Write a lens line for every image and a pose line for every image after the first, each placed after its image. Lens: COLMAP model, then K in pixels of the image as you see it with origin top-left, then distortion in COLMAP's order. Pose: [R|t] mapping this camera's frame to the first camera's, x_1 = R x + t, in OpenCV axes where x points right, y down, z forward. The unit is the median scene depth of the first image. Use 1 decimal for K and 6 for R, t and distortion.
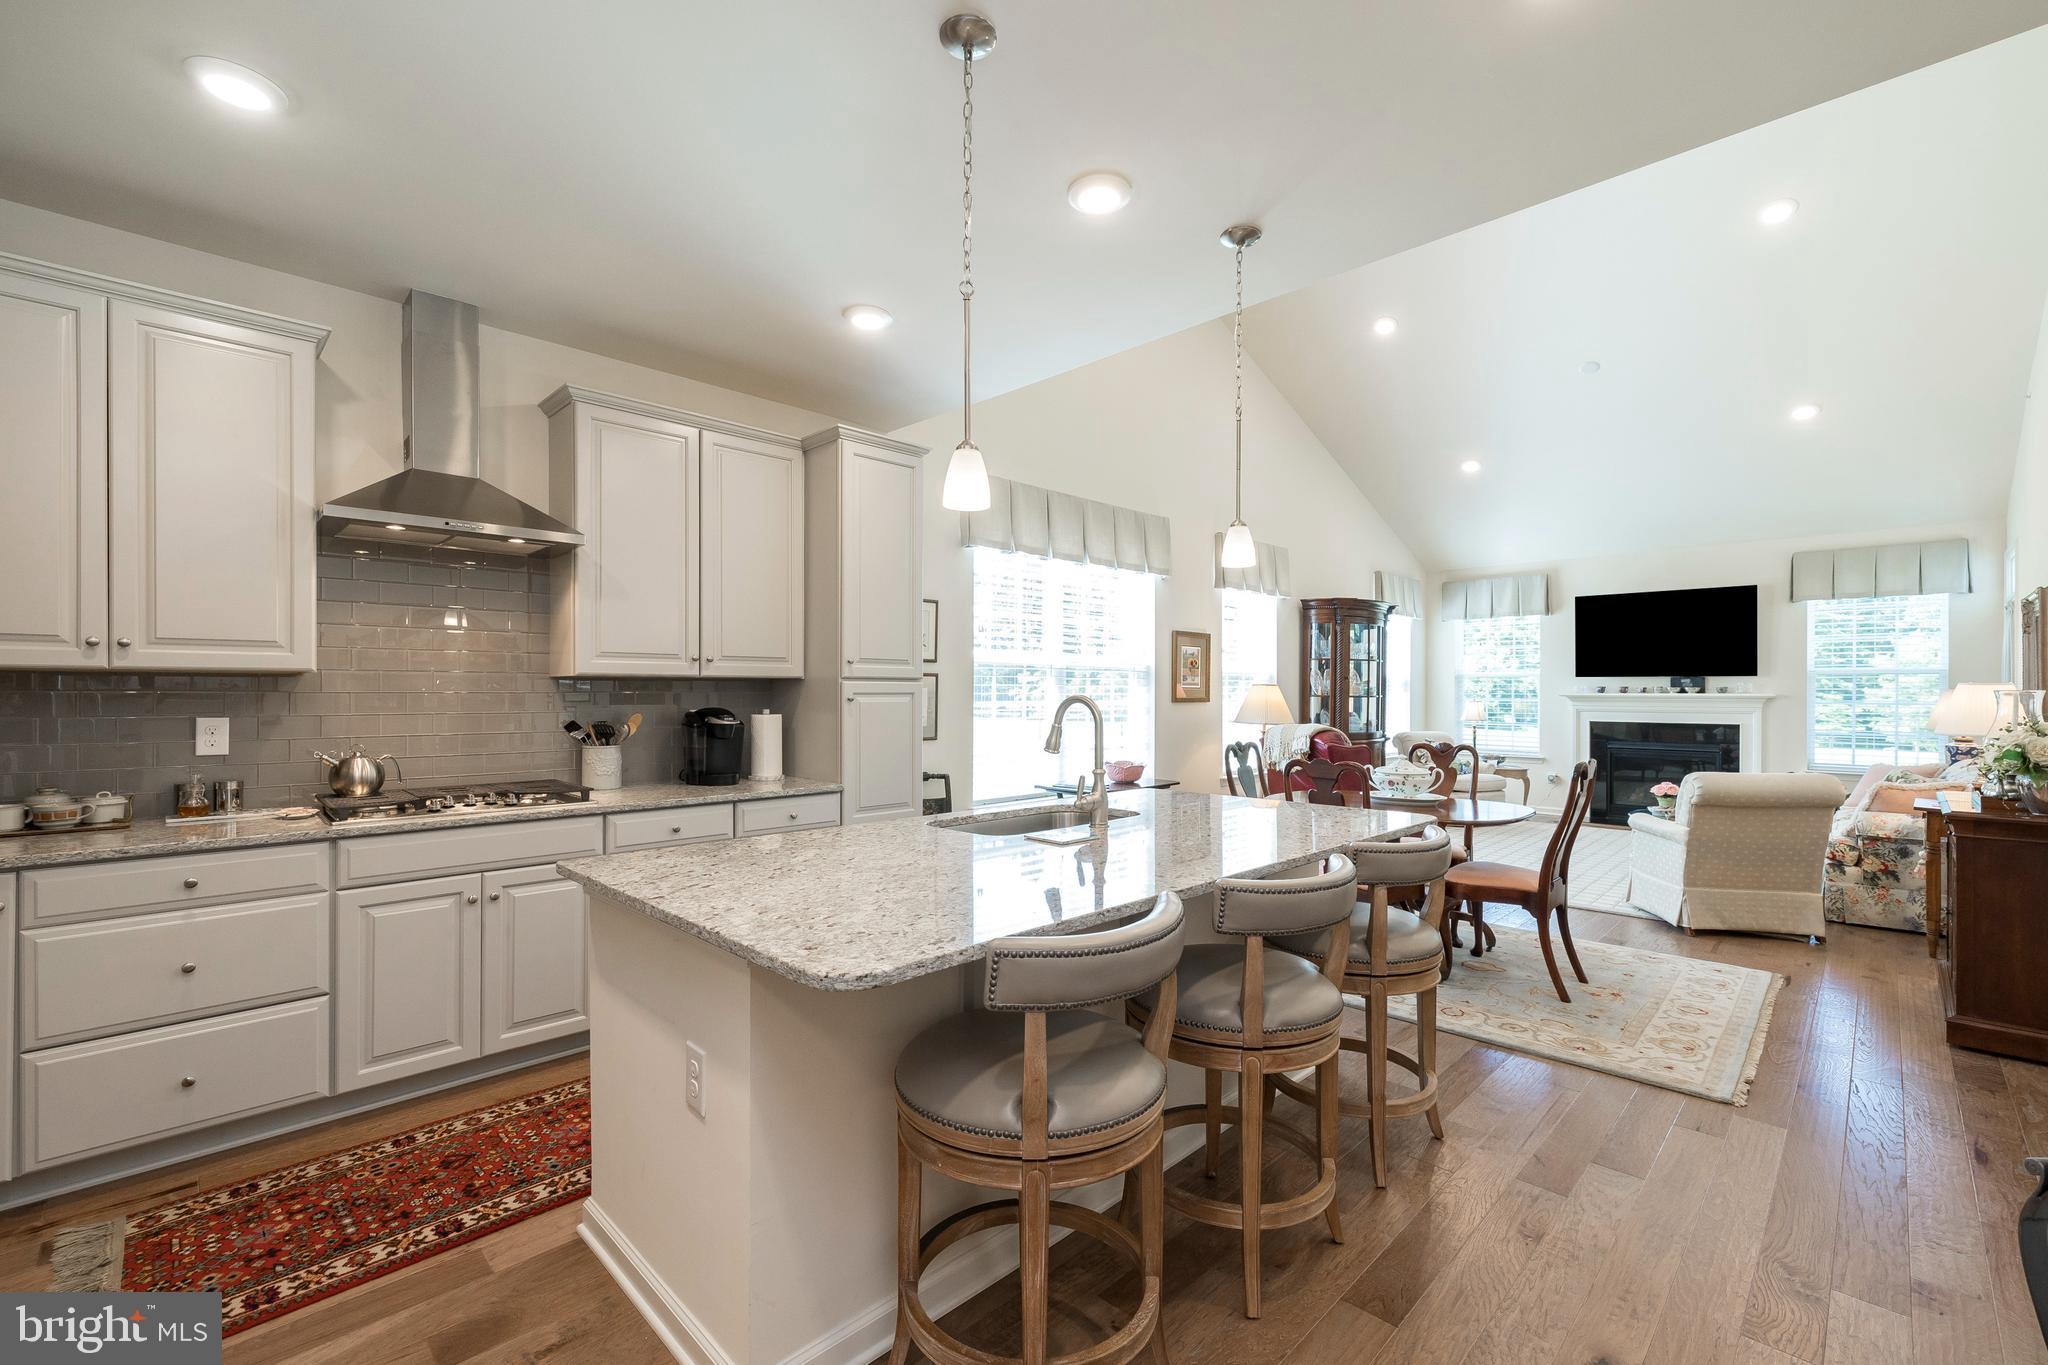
lens RADIAL K [[860.8, 0, 1029.1], [0, 860.8, 692.2], [0, 0, 1]] dist [-0.000226, -0.000418]
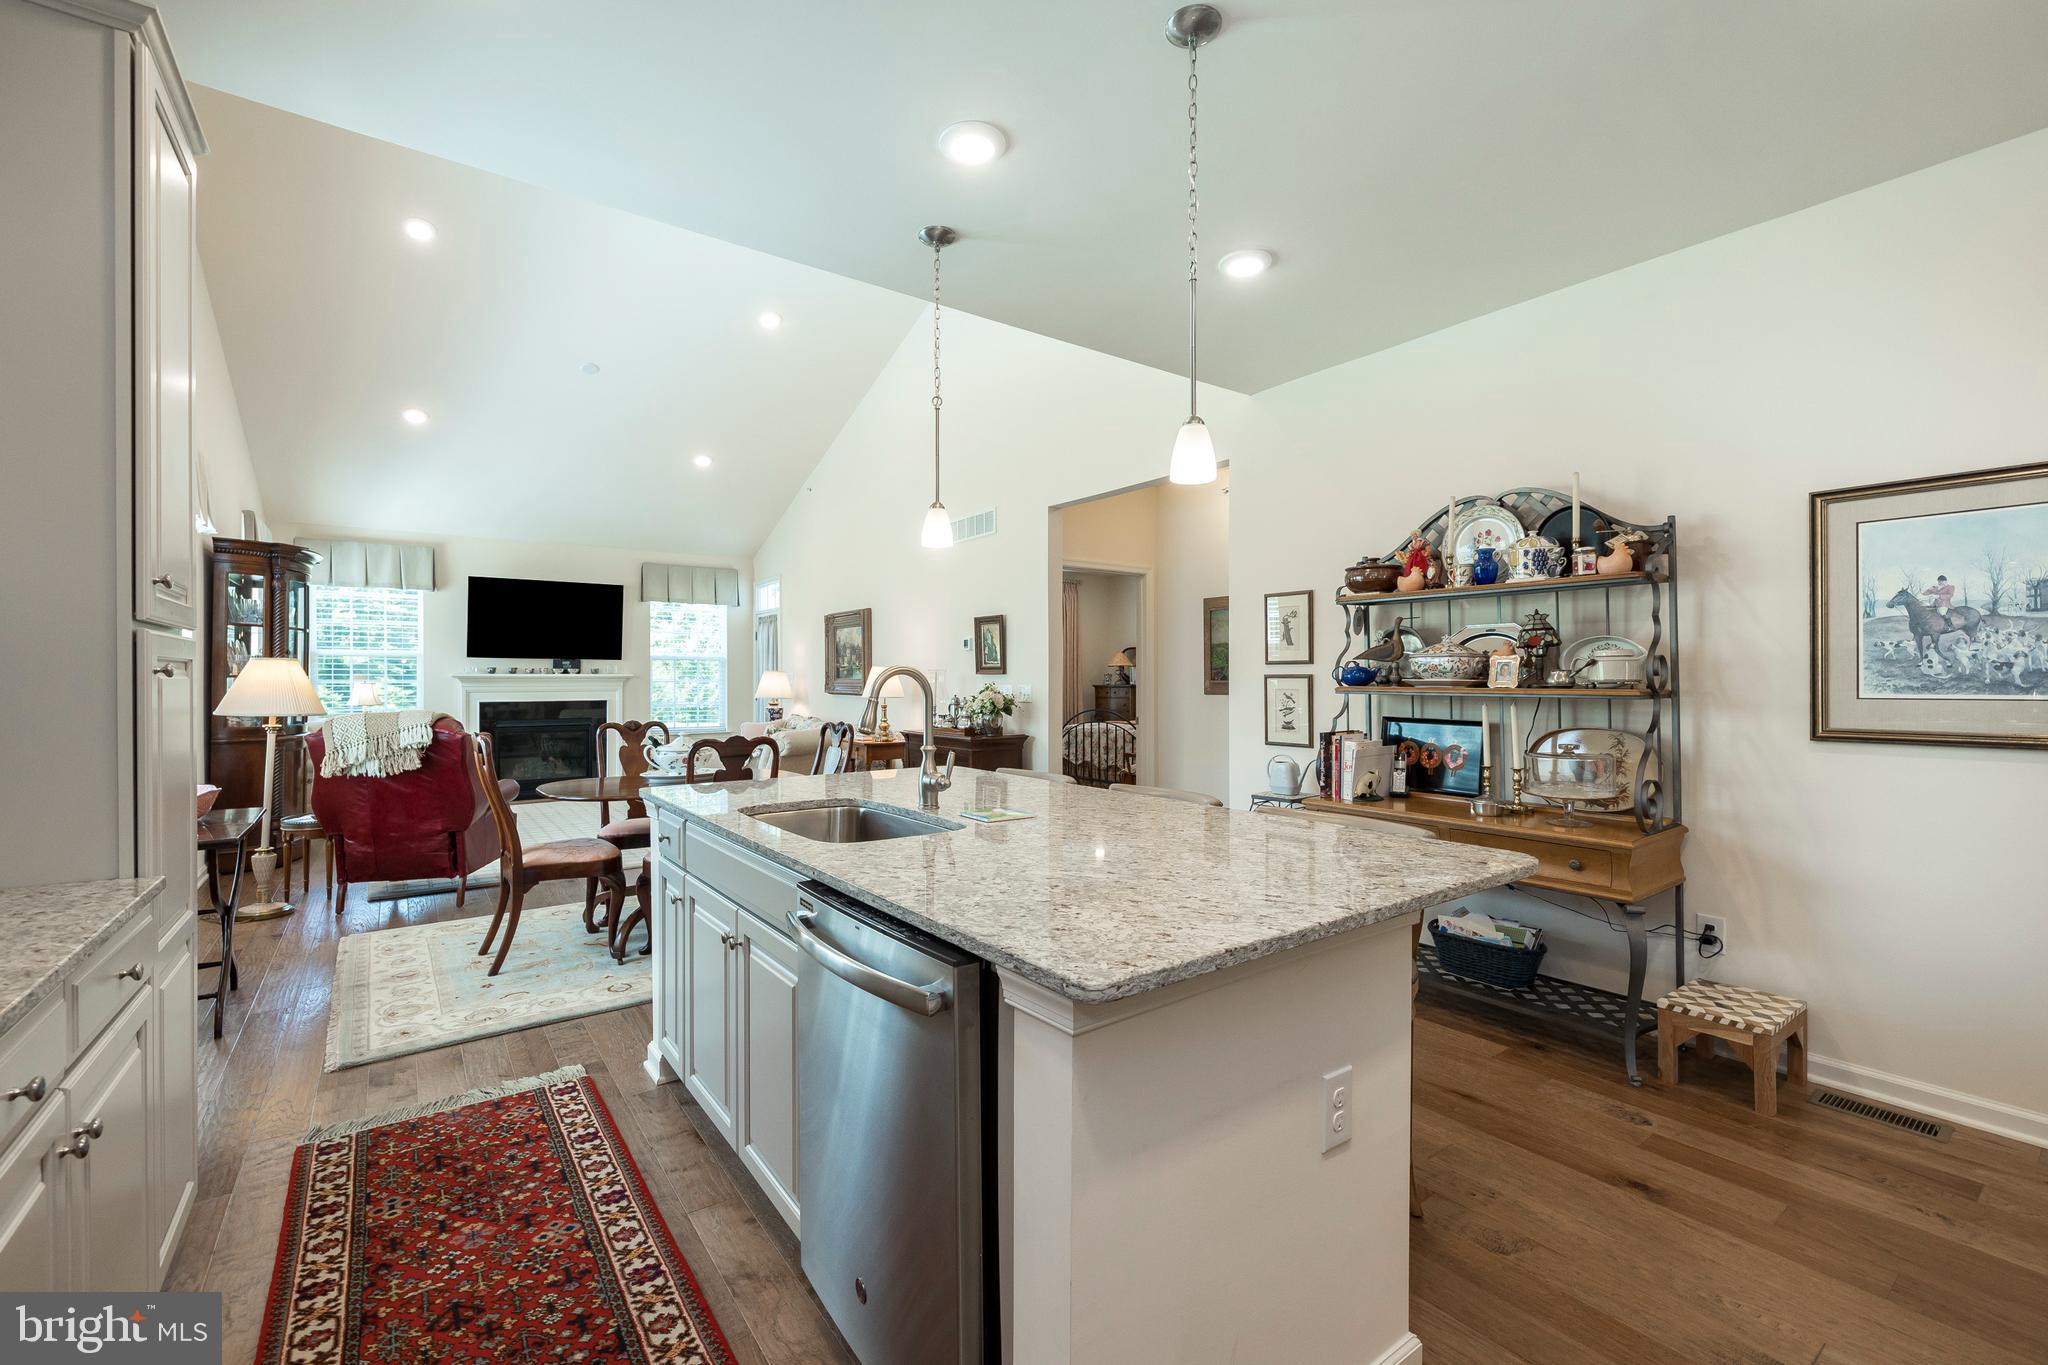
lens RADIAL K [[860.8, 0, 1024.1], [0, 860.8, 689.6], [0, 0, 1]] dist [-0.000226, -0.000418]
pose [[0.158147, -0.014234, 0.987313, -0.312531], [-0.000189, 0.999896, 0.014446, 0.006320], [-0.987416, -0.002471, 0.158128, 0.292159]]
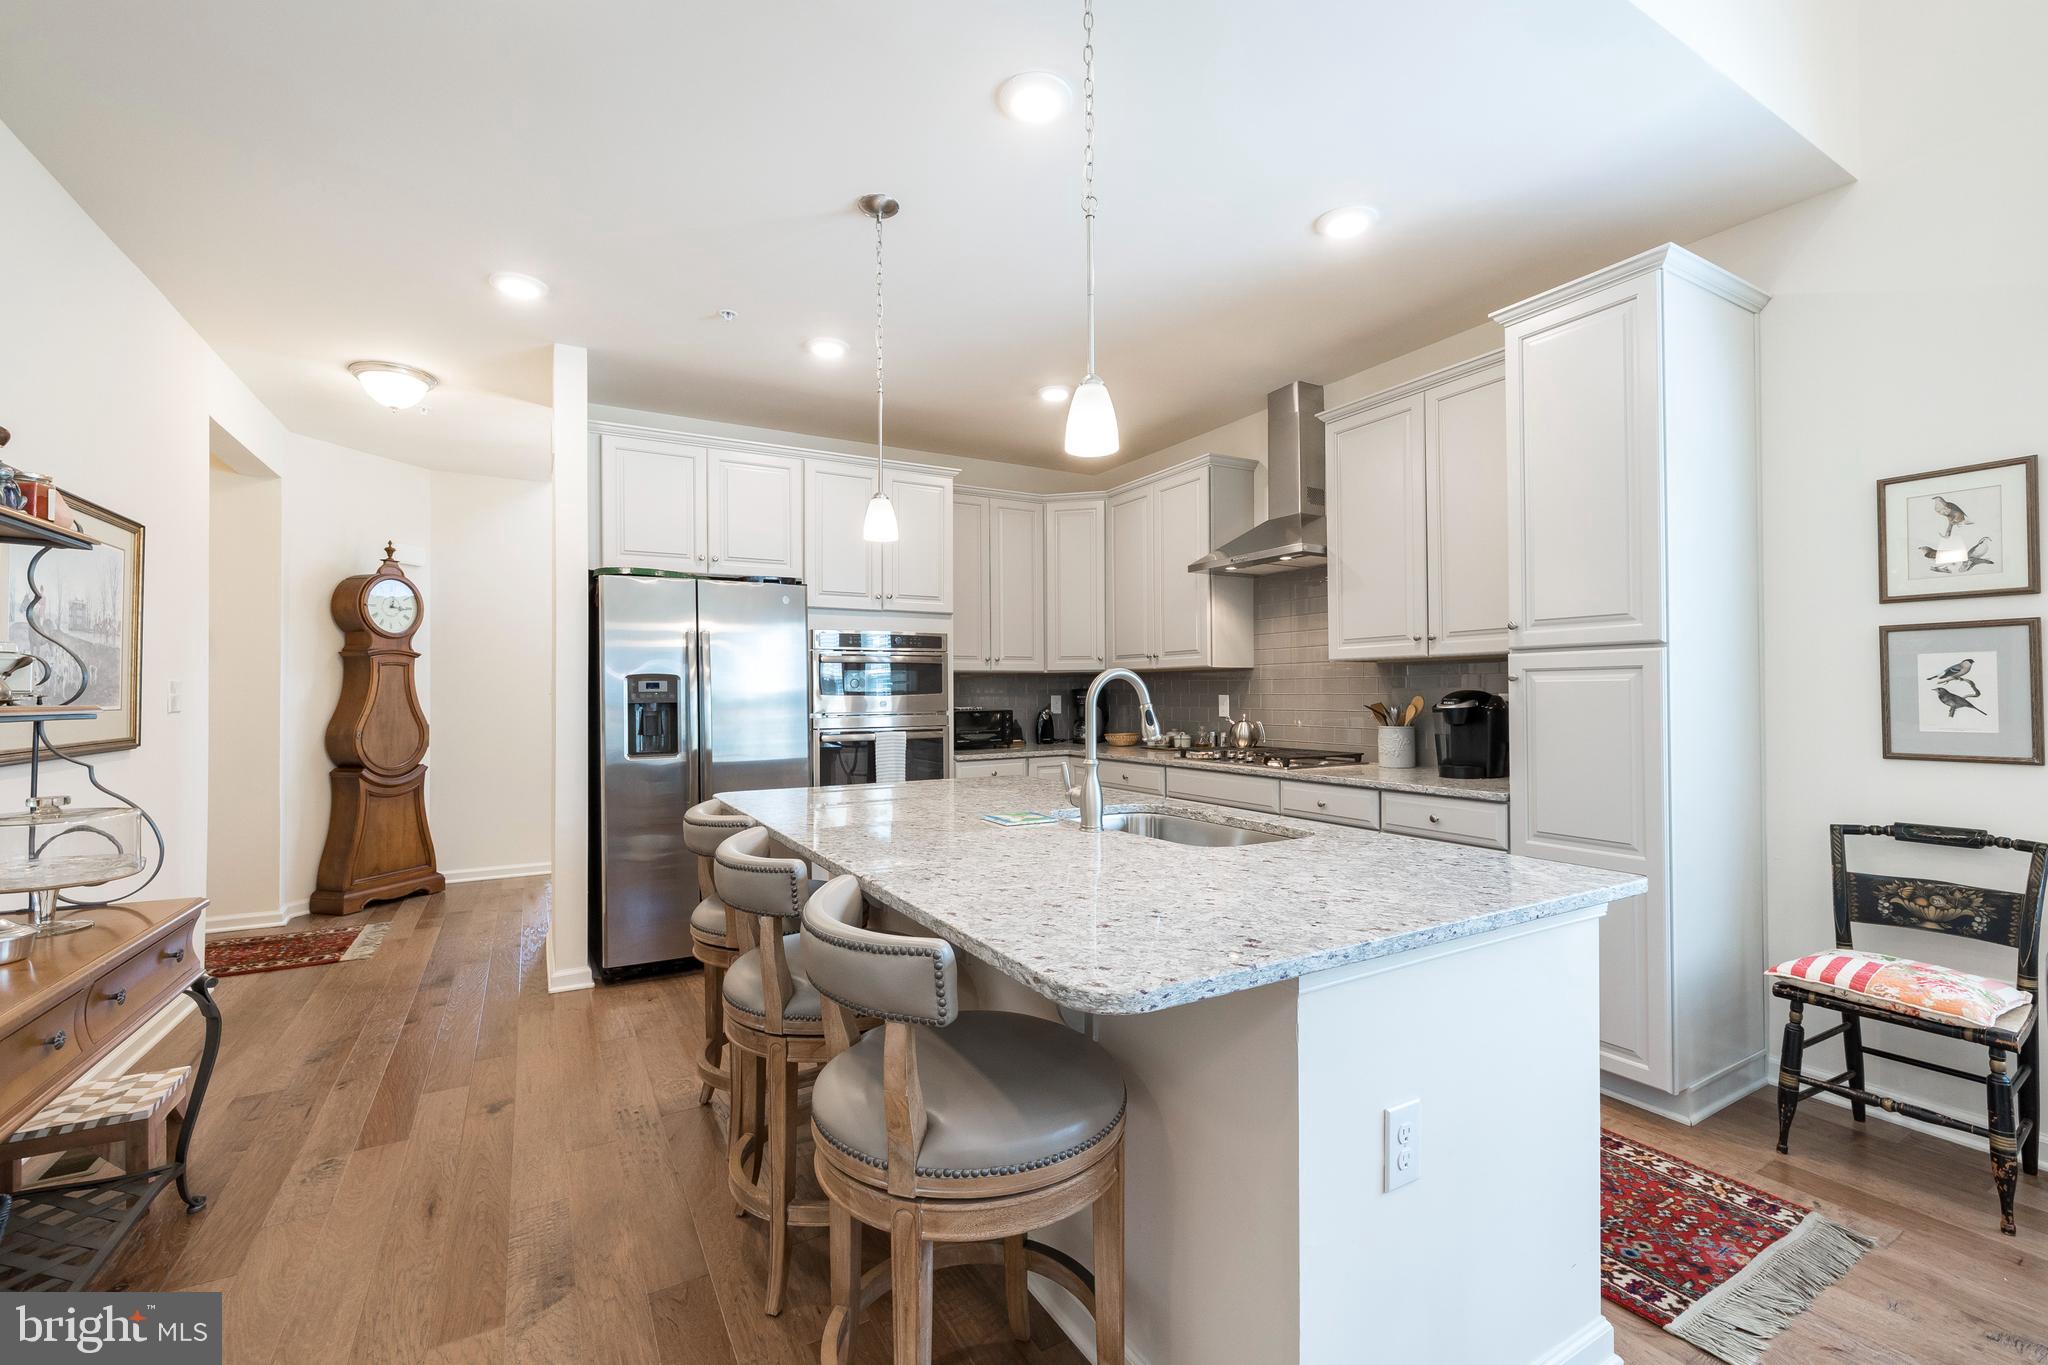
lens RADIAL K [[855.7, 0, 1017.7], [0, 855.7, 673.5], [0, 0, 1]] dist [-0.001786, 0.000279]
pose [[-0.263572, -0.022429, -0.964379, 0.338903], [0.007532, 0.999651, -0.025308, 0.011036], [0.964610, -0.013934, -0.263311, 0.444556]]
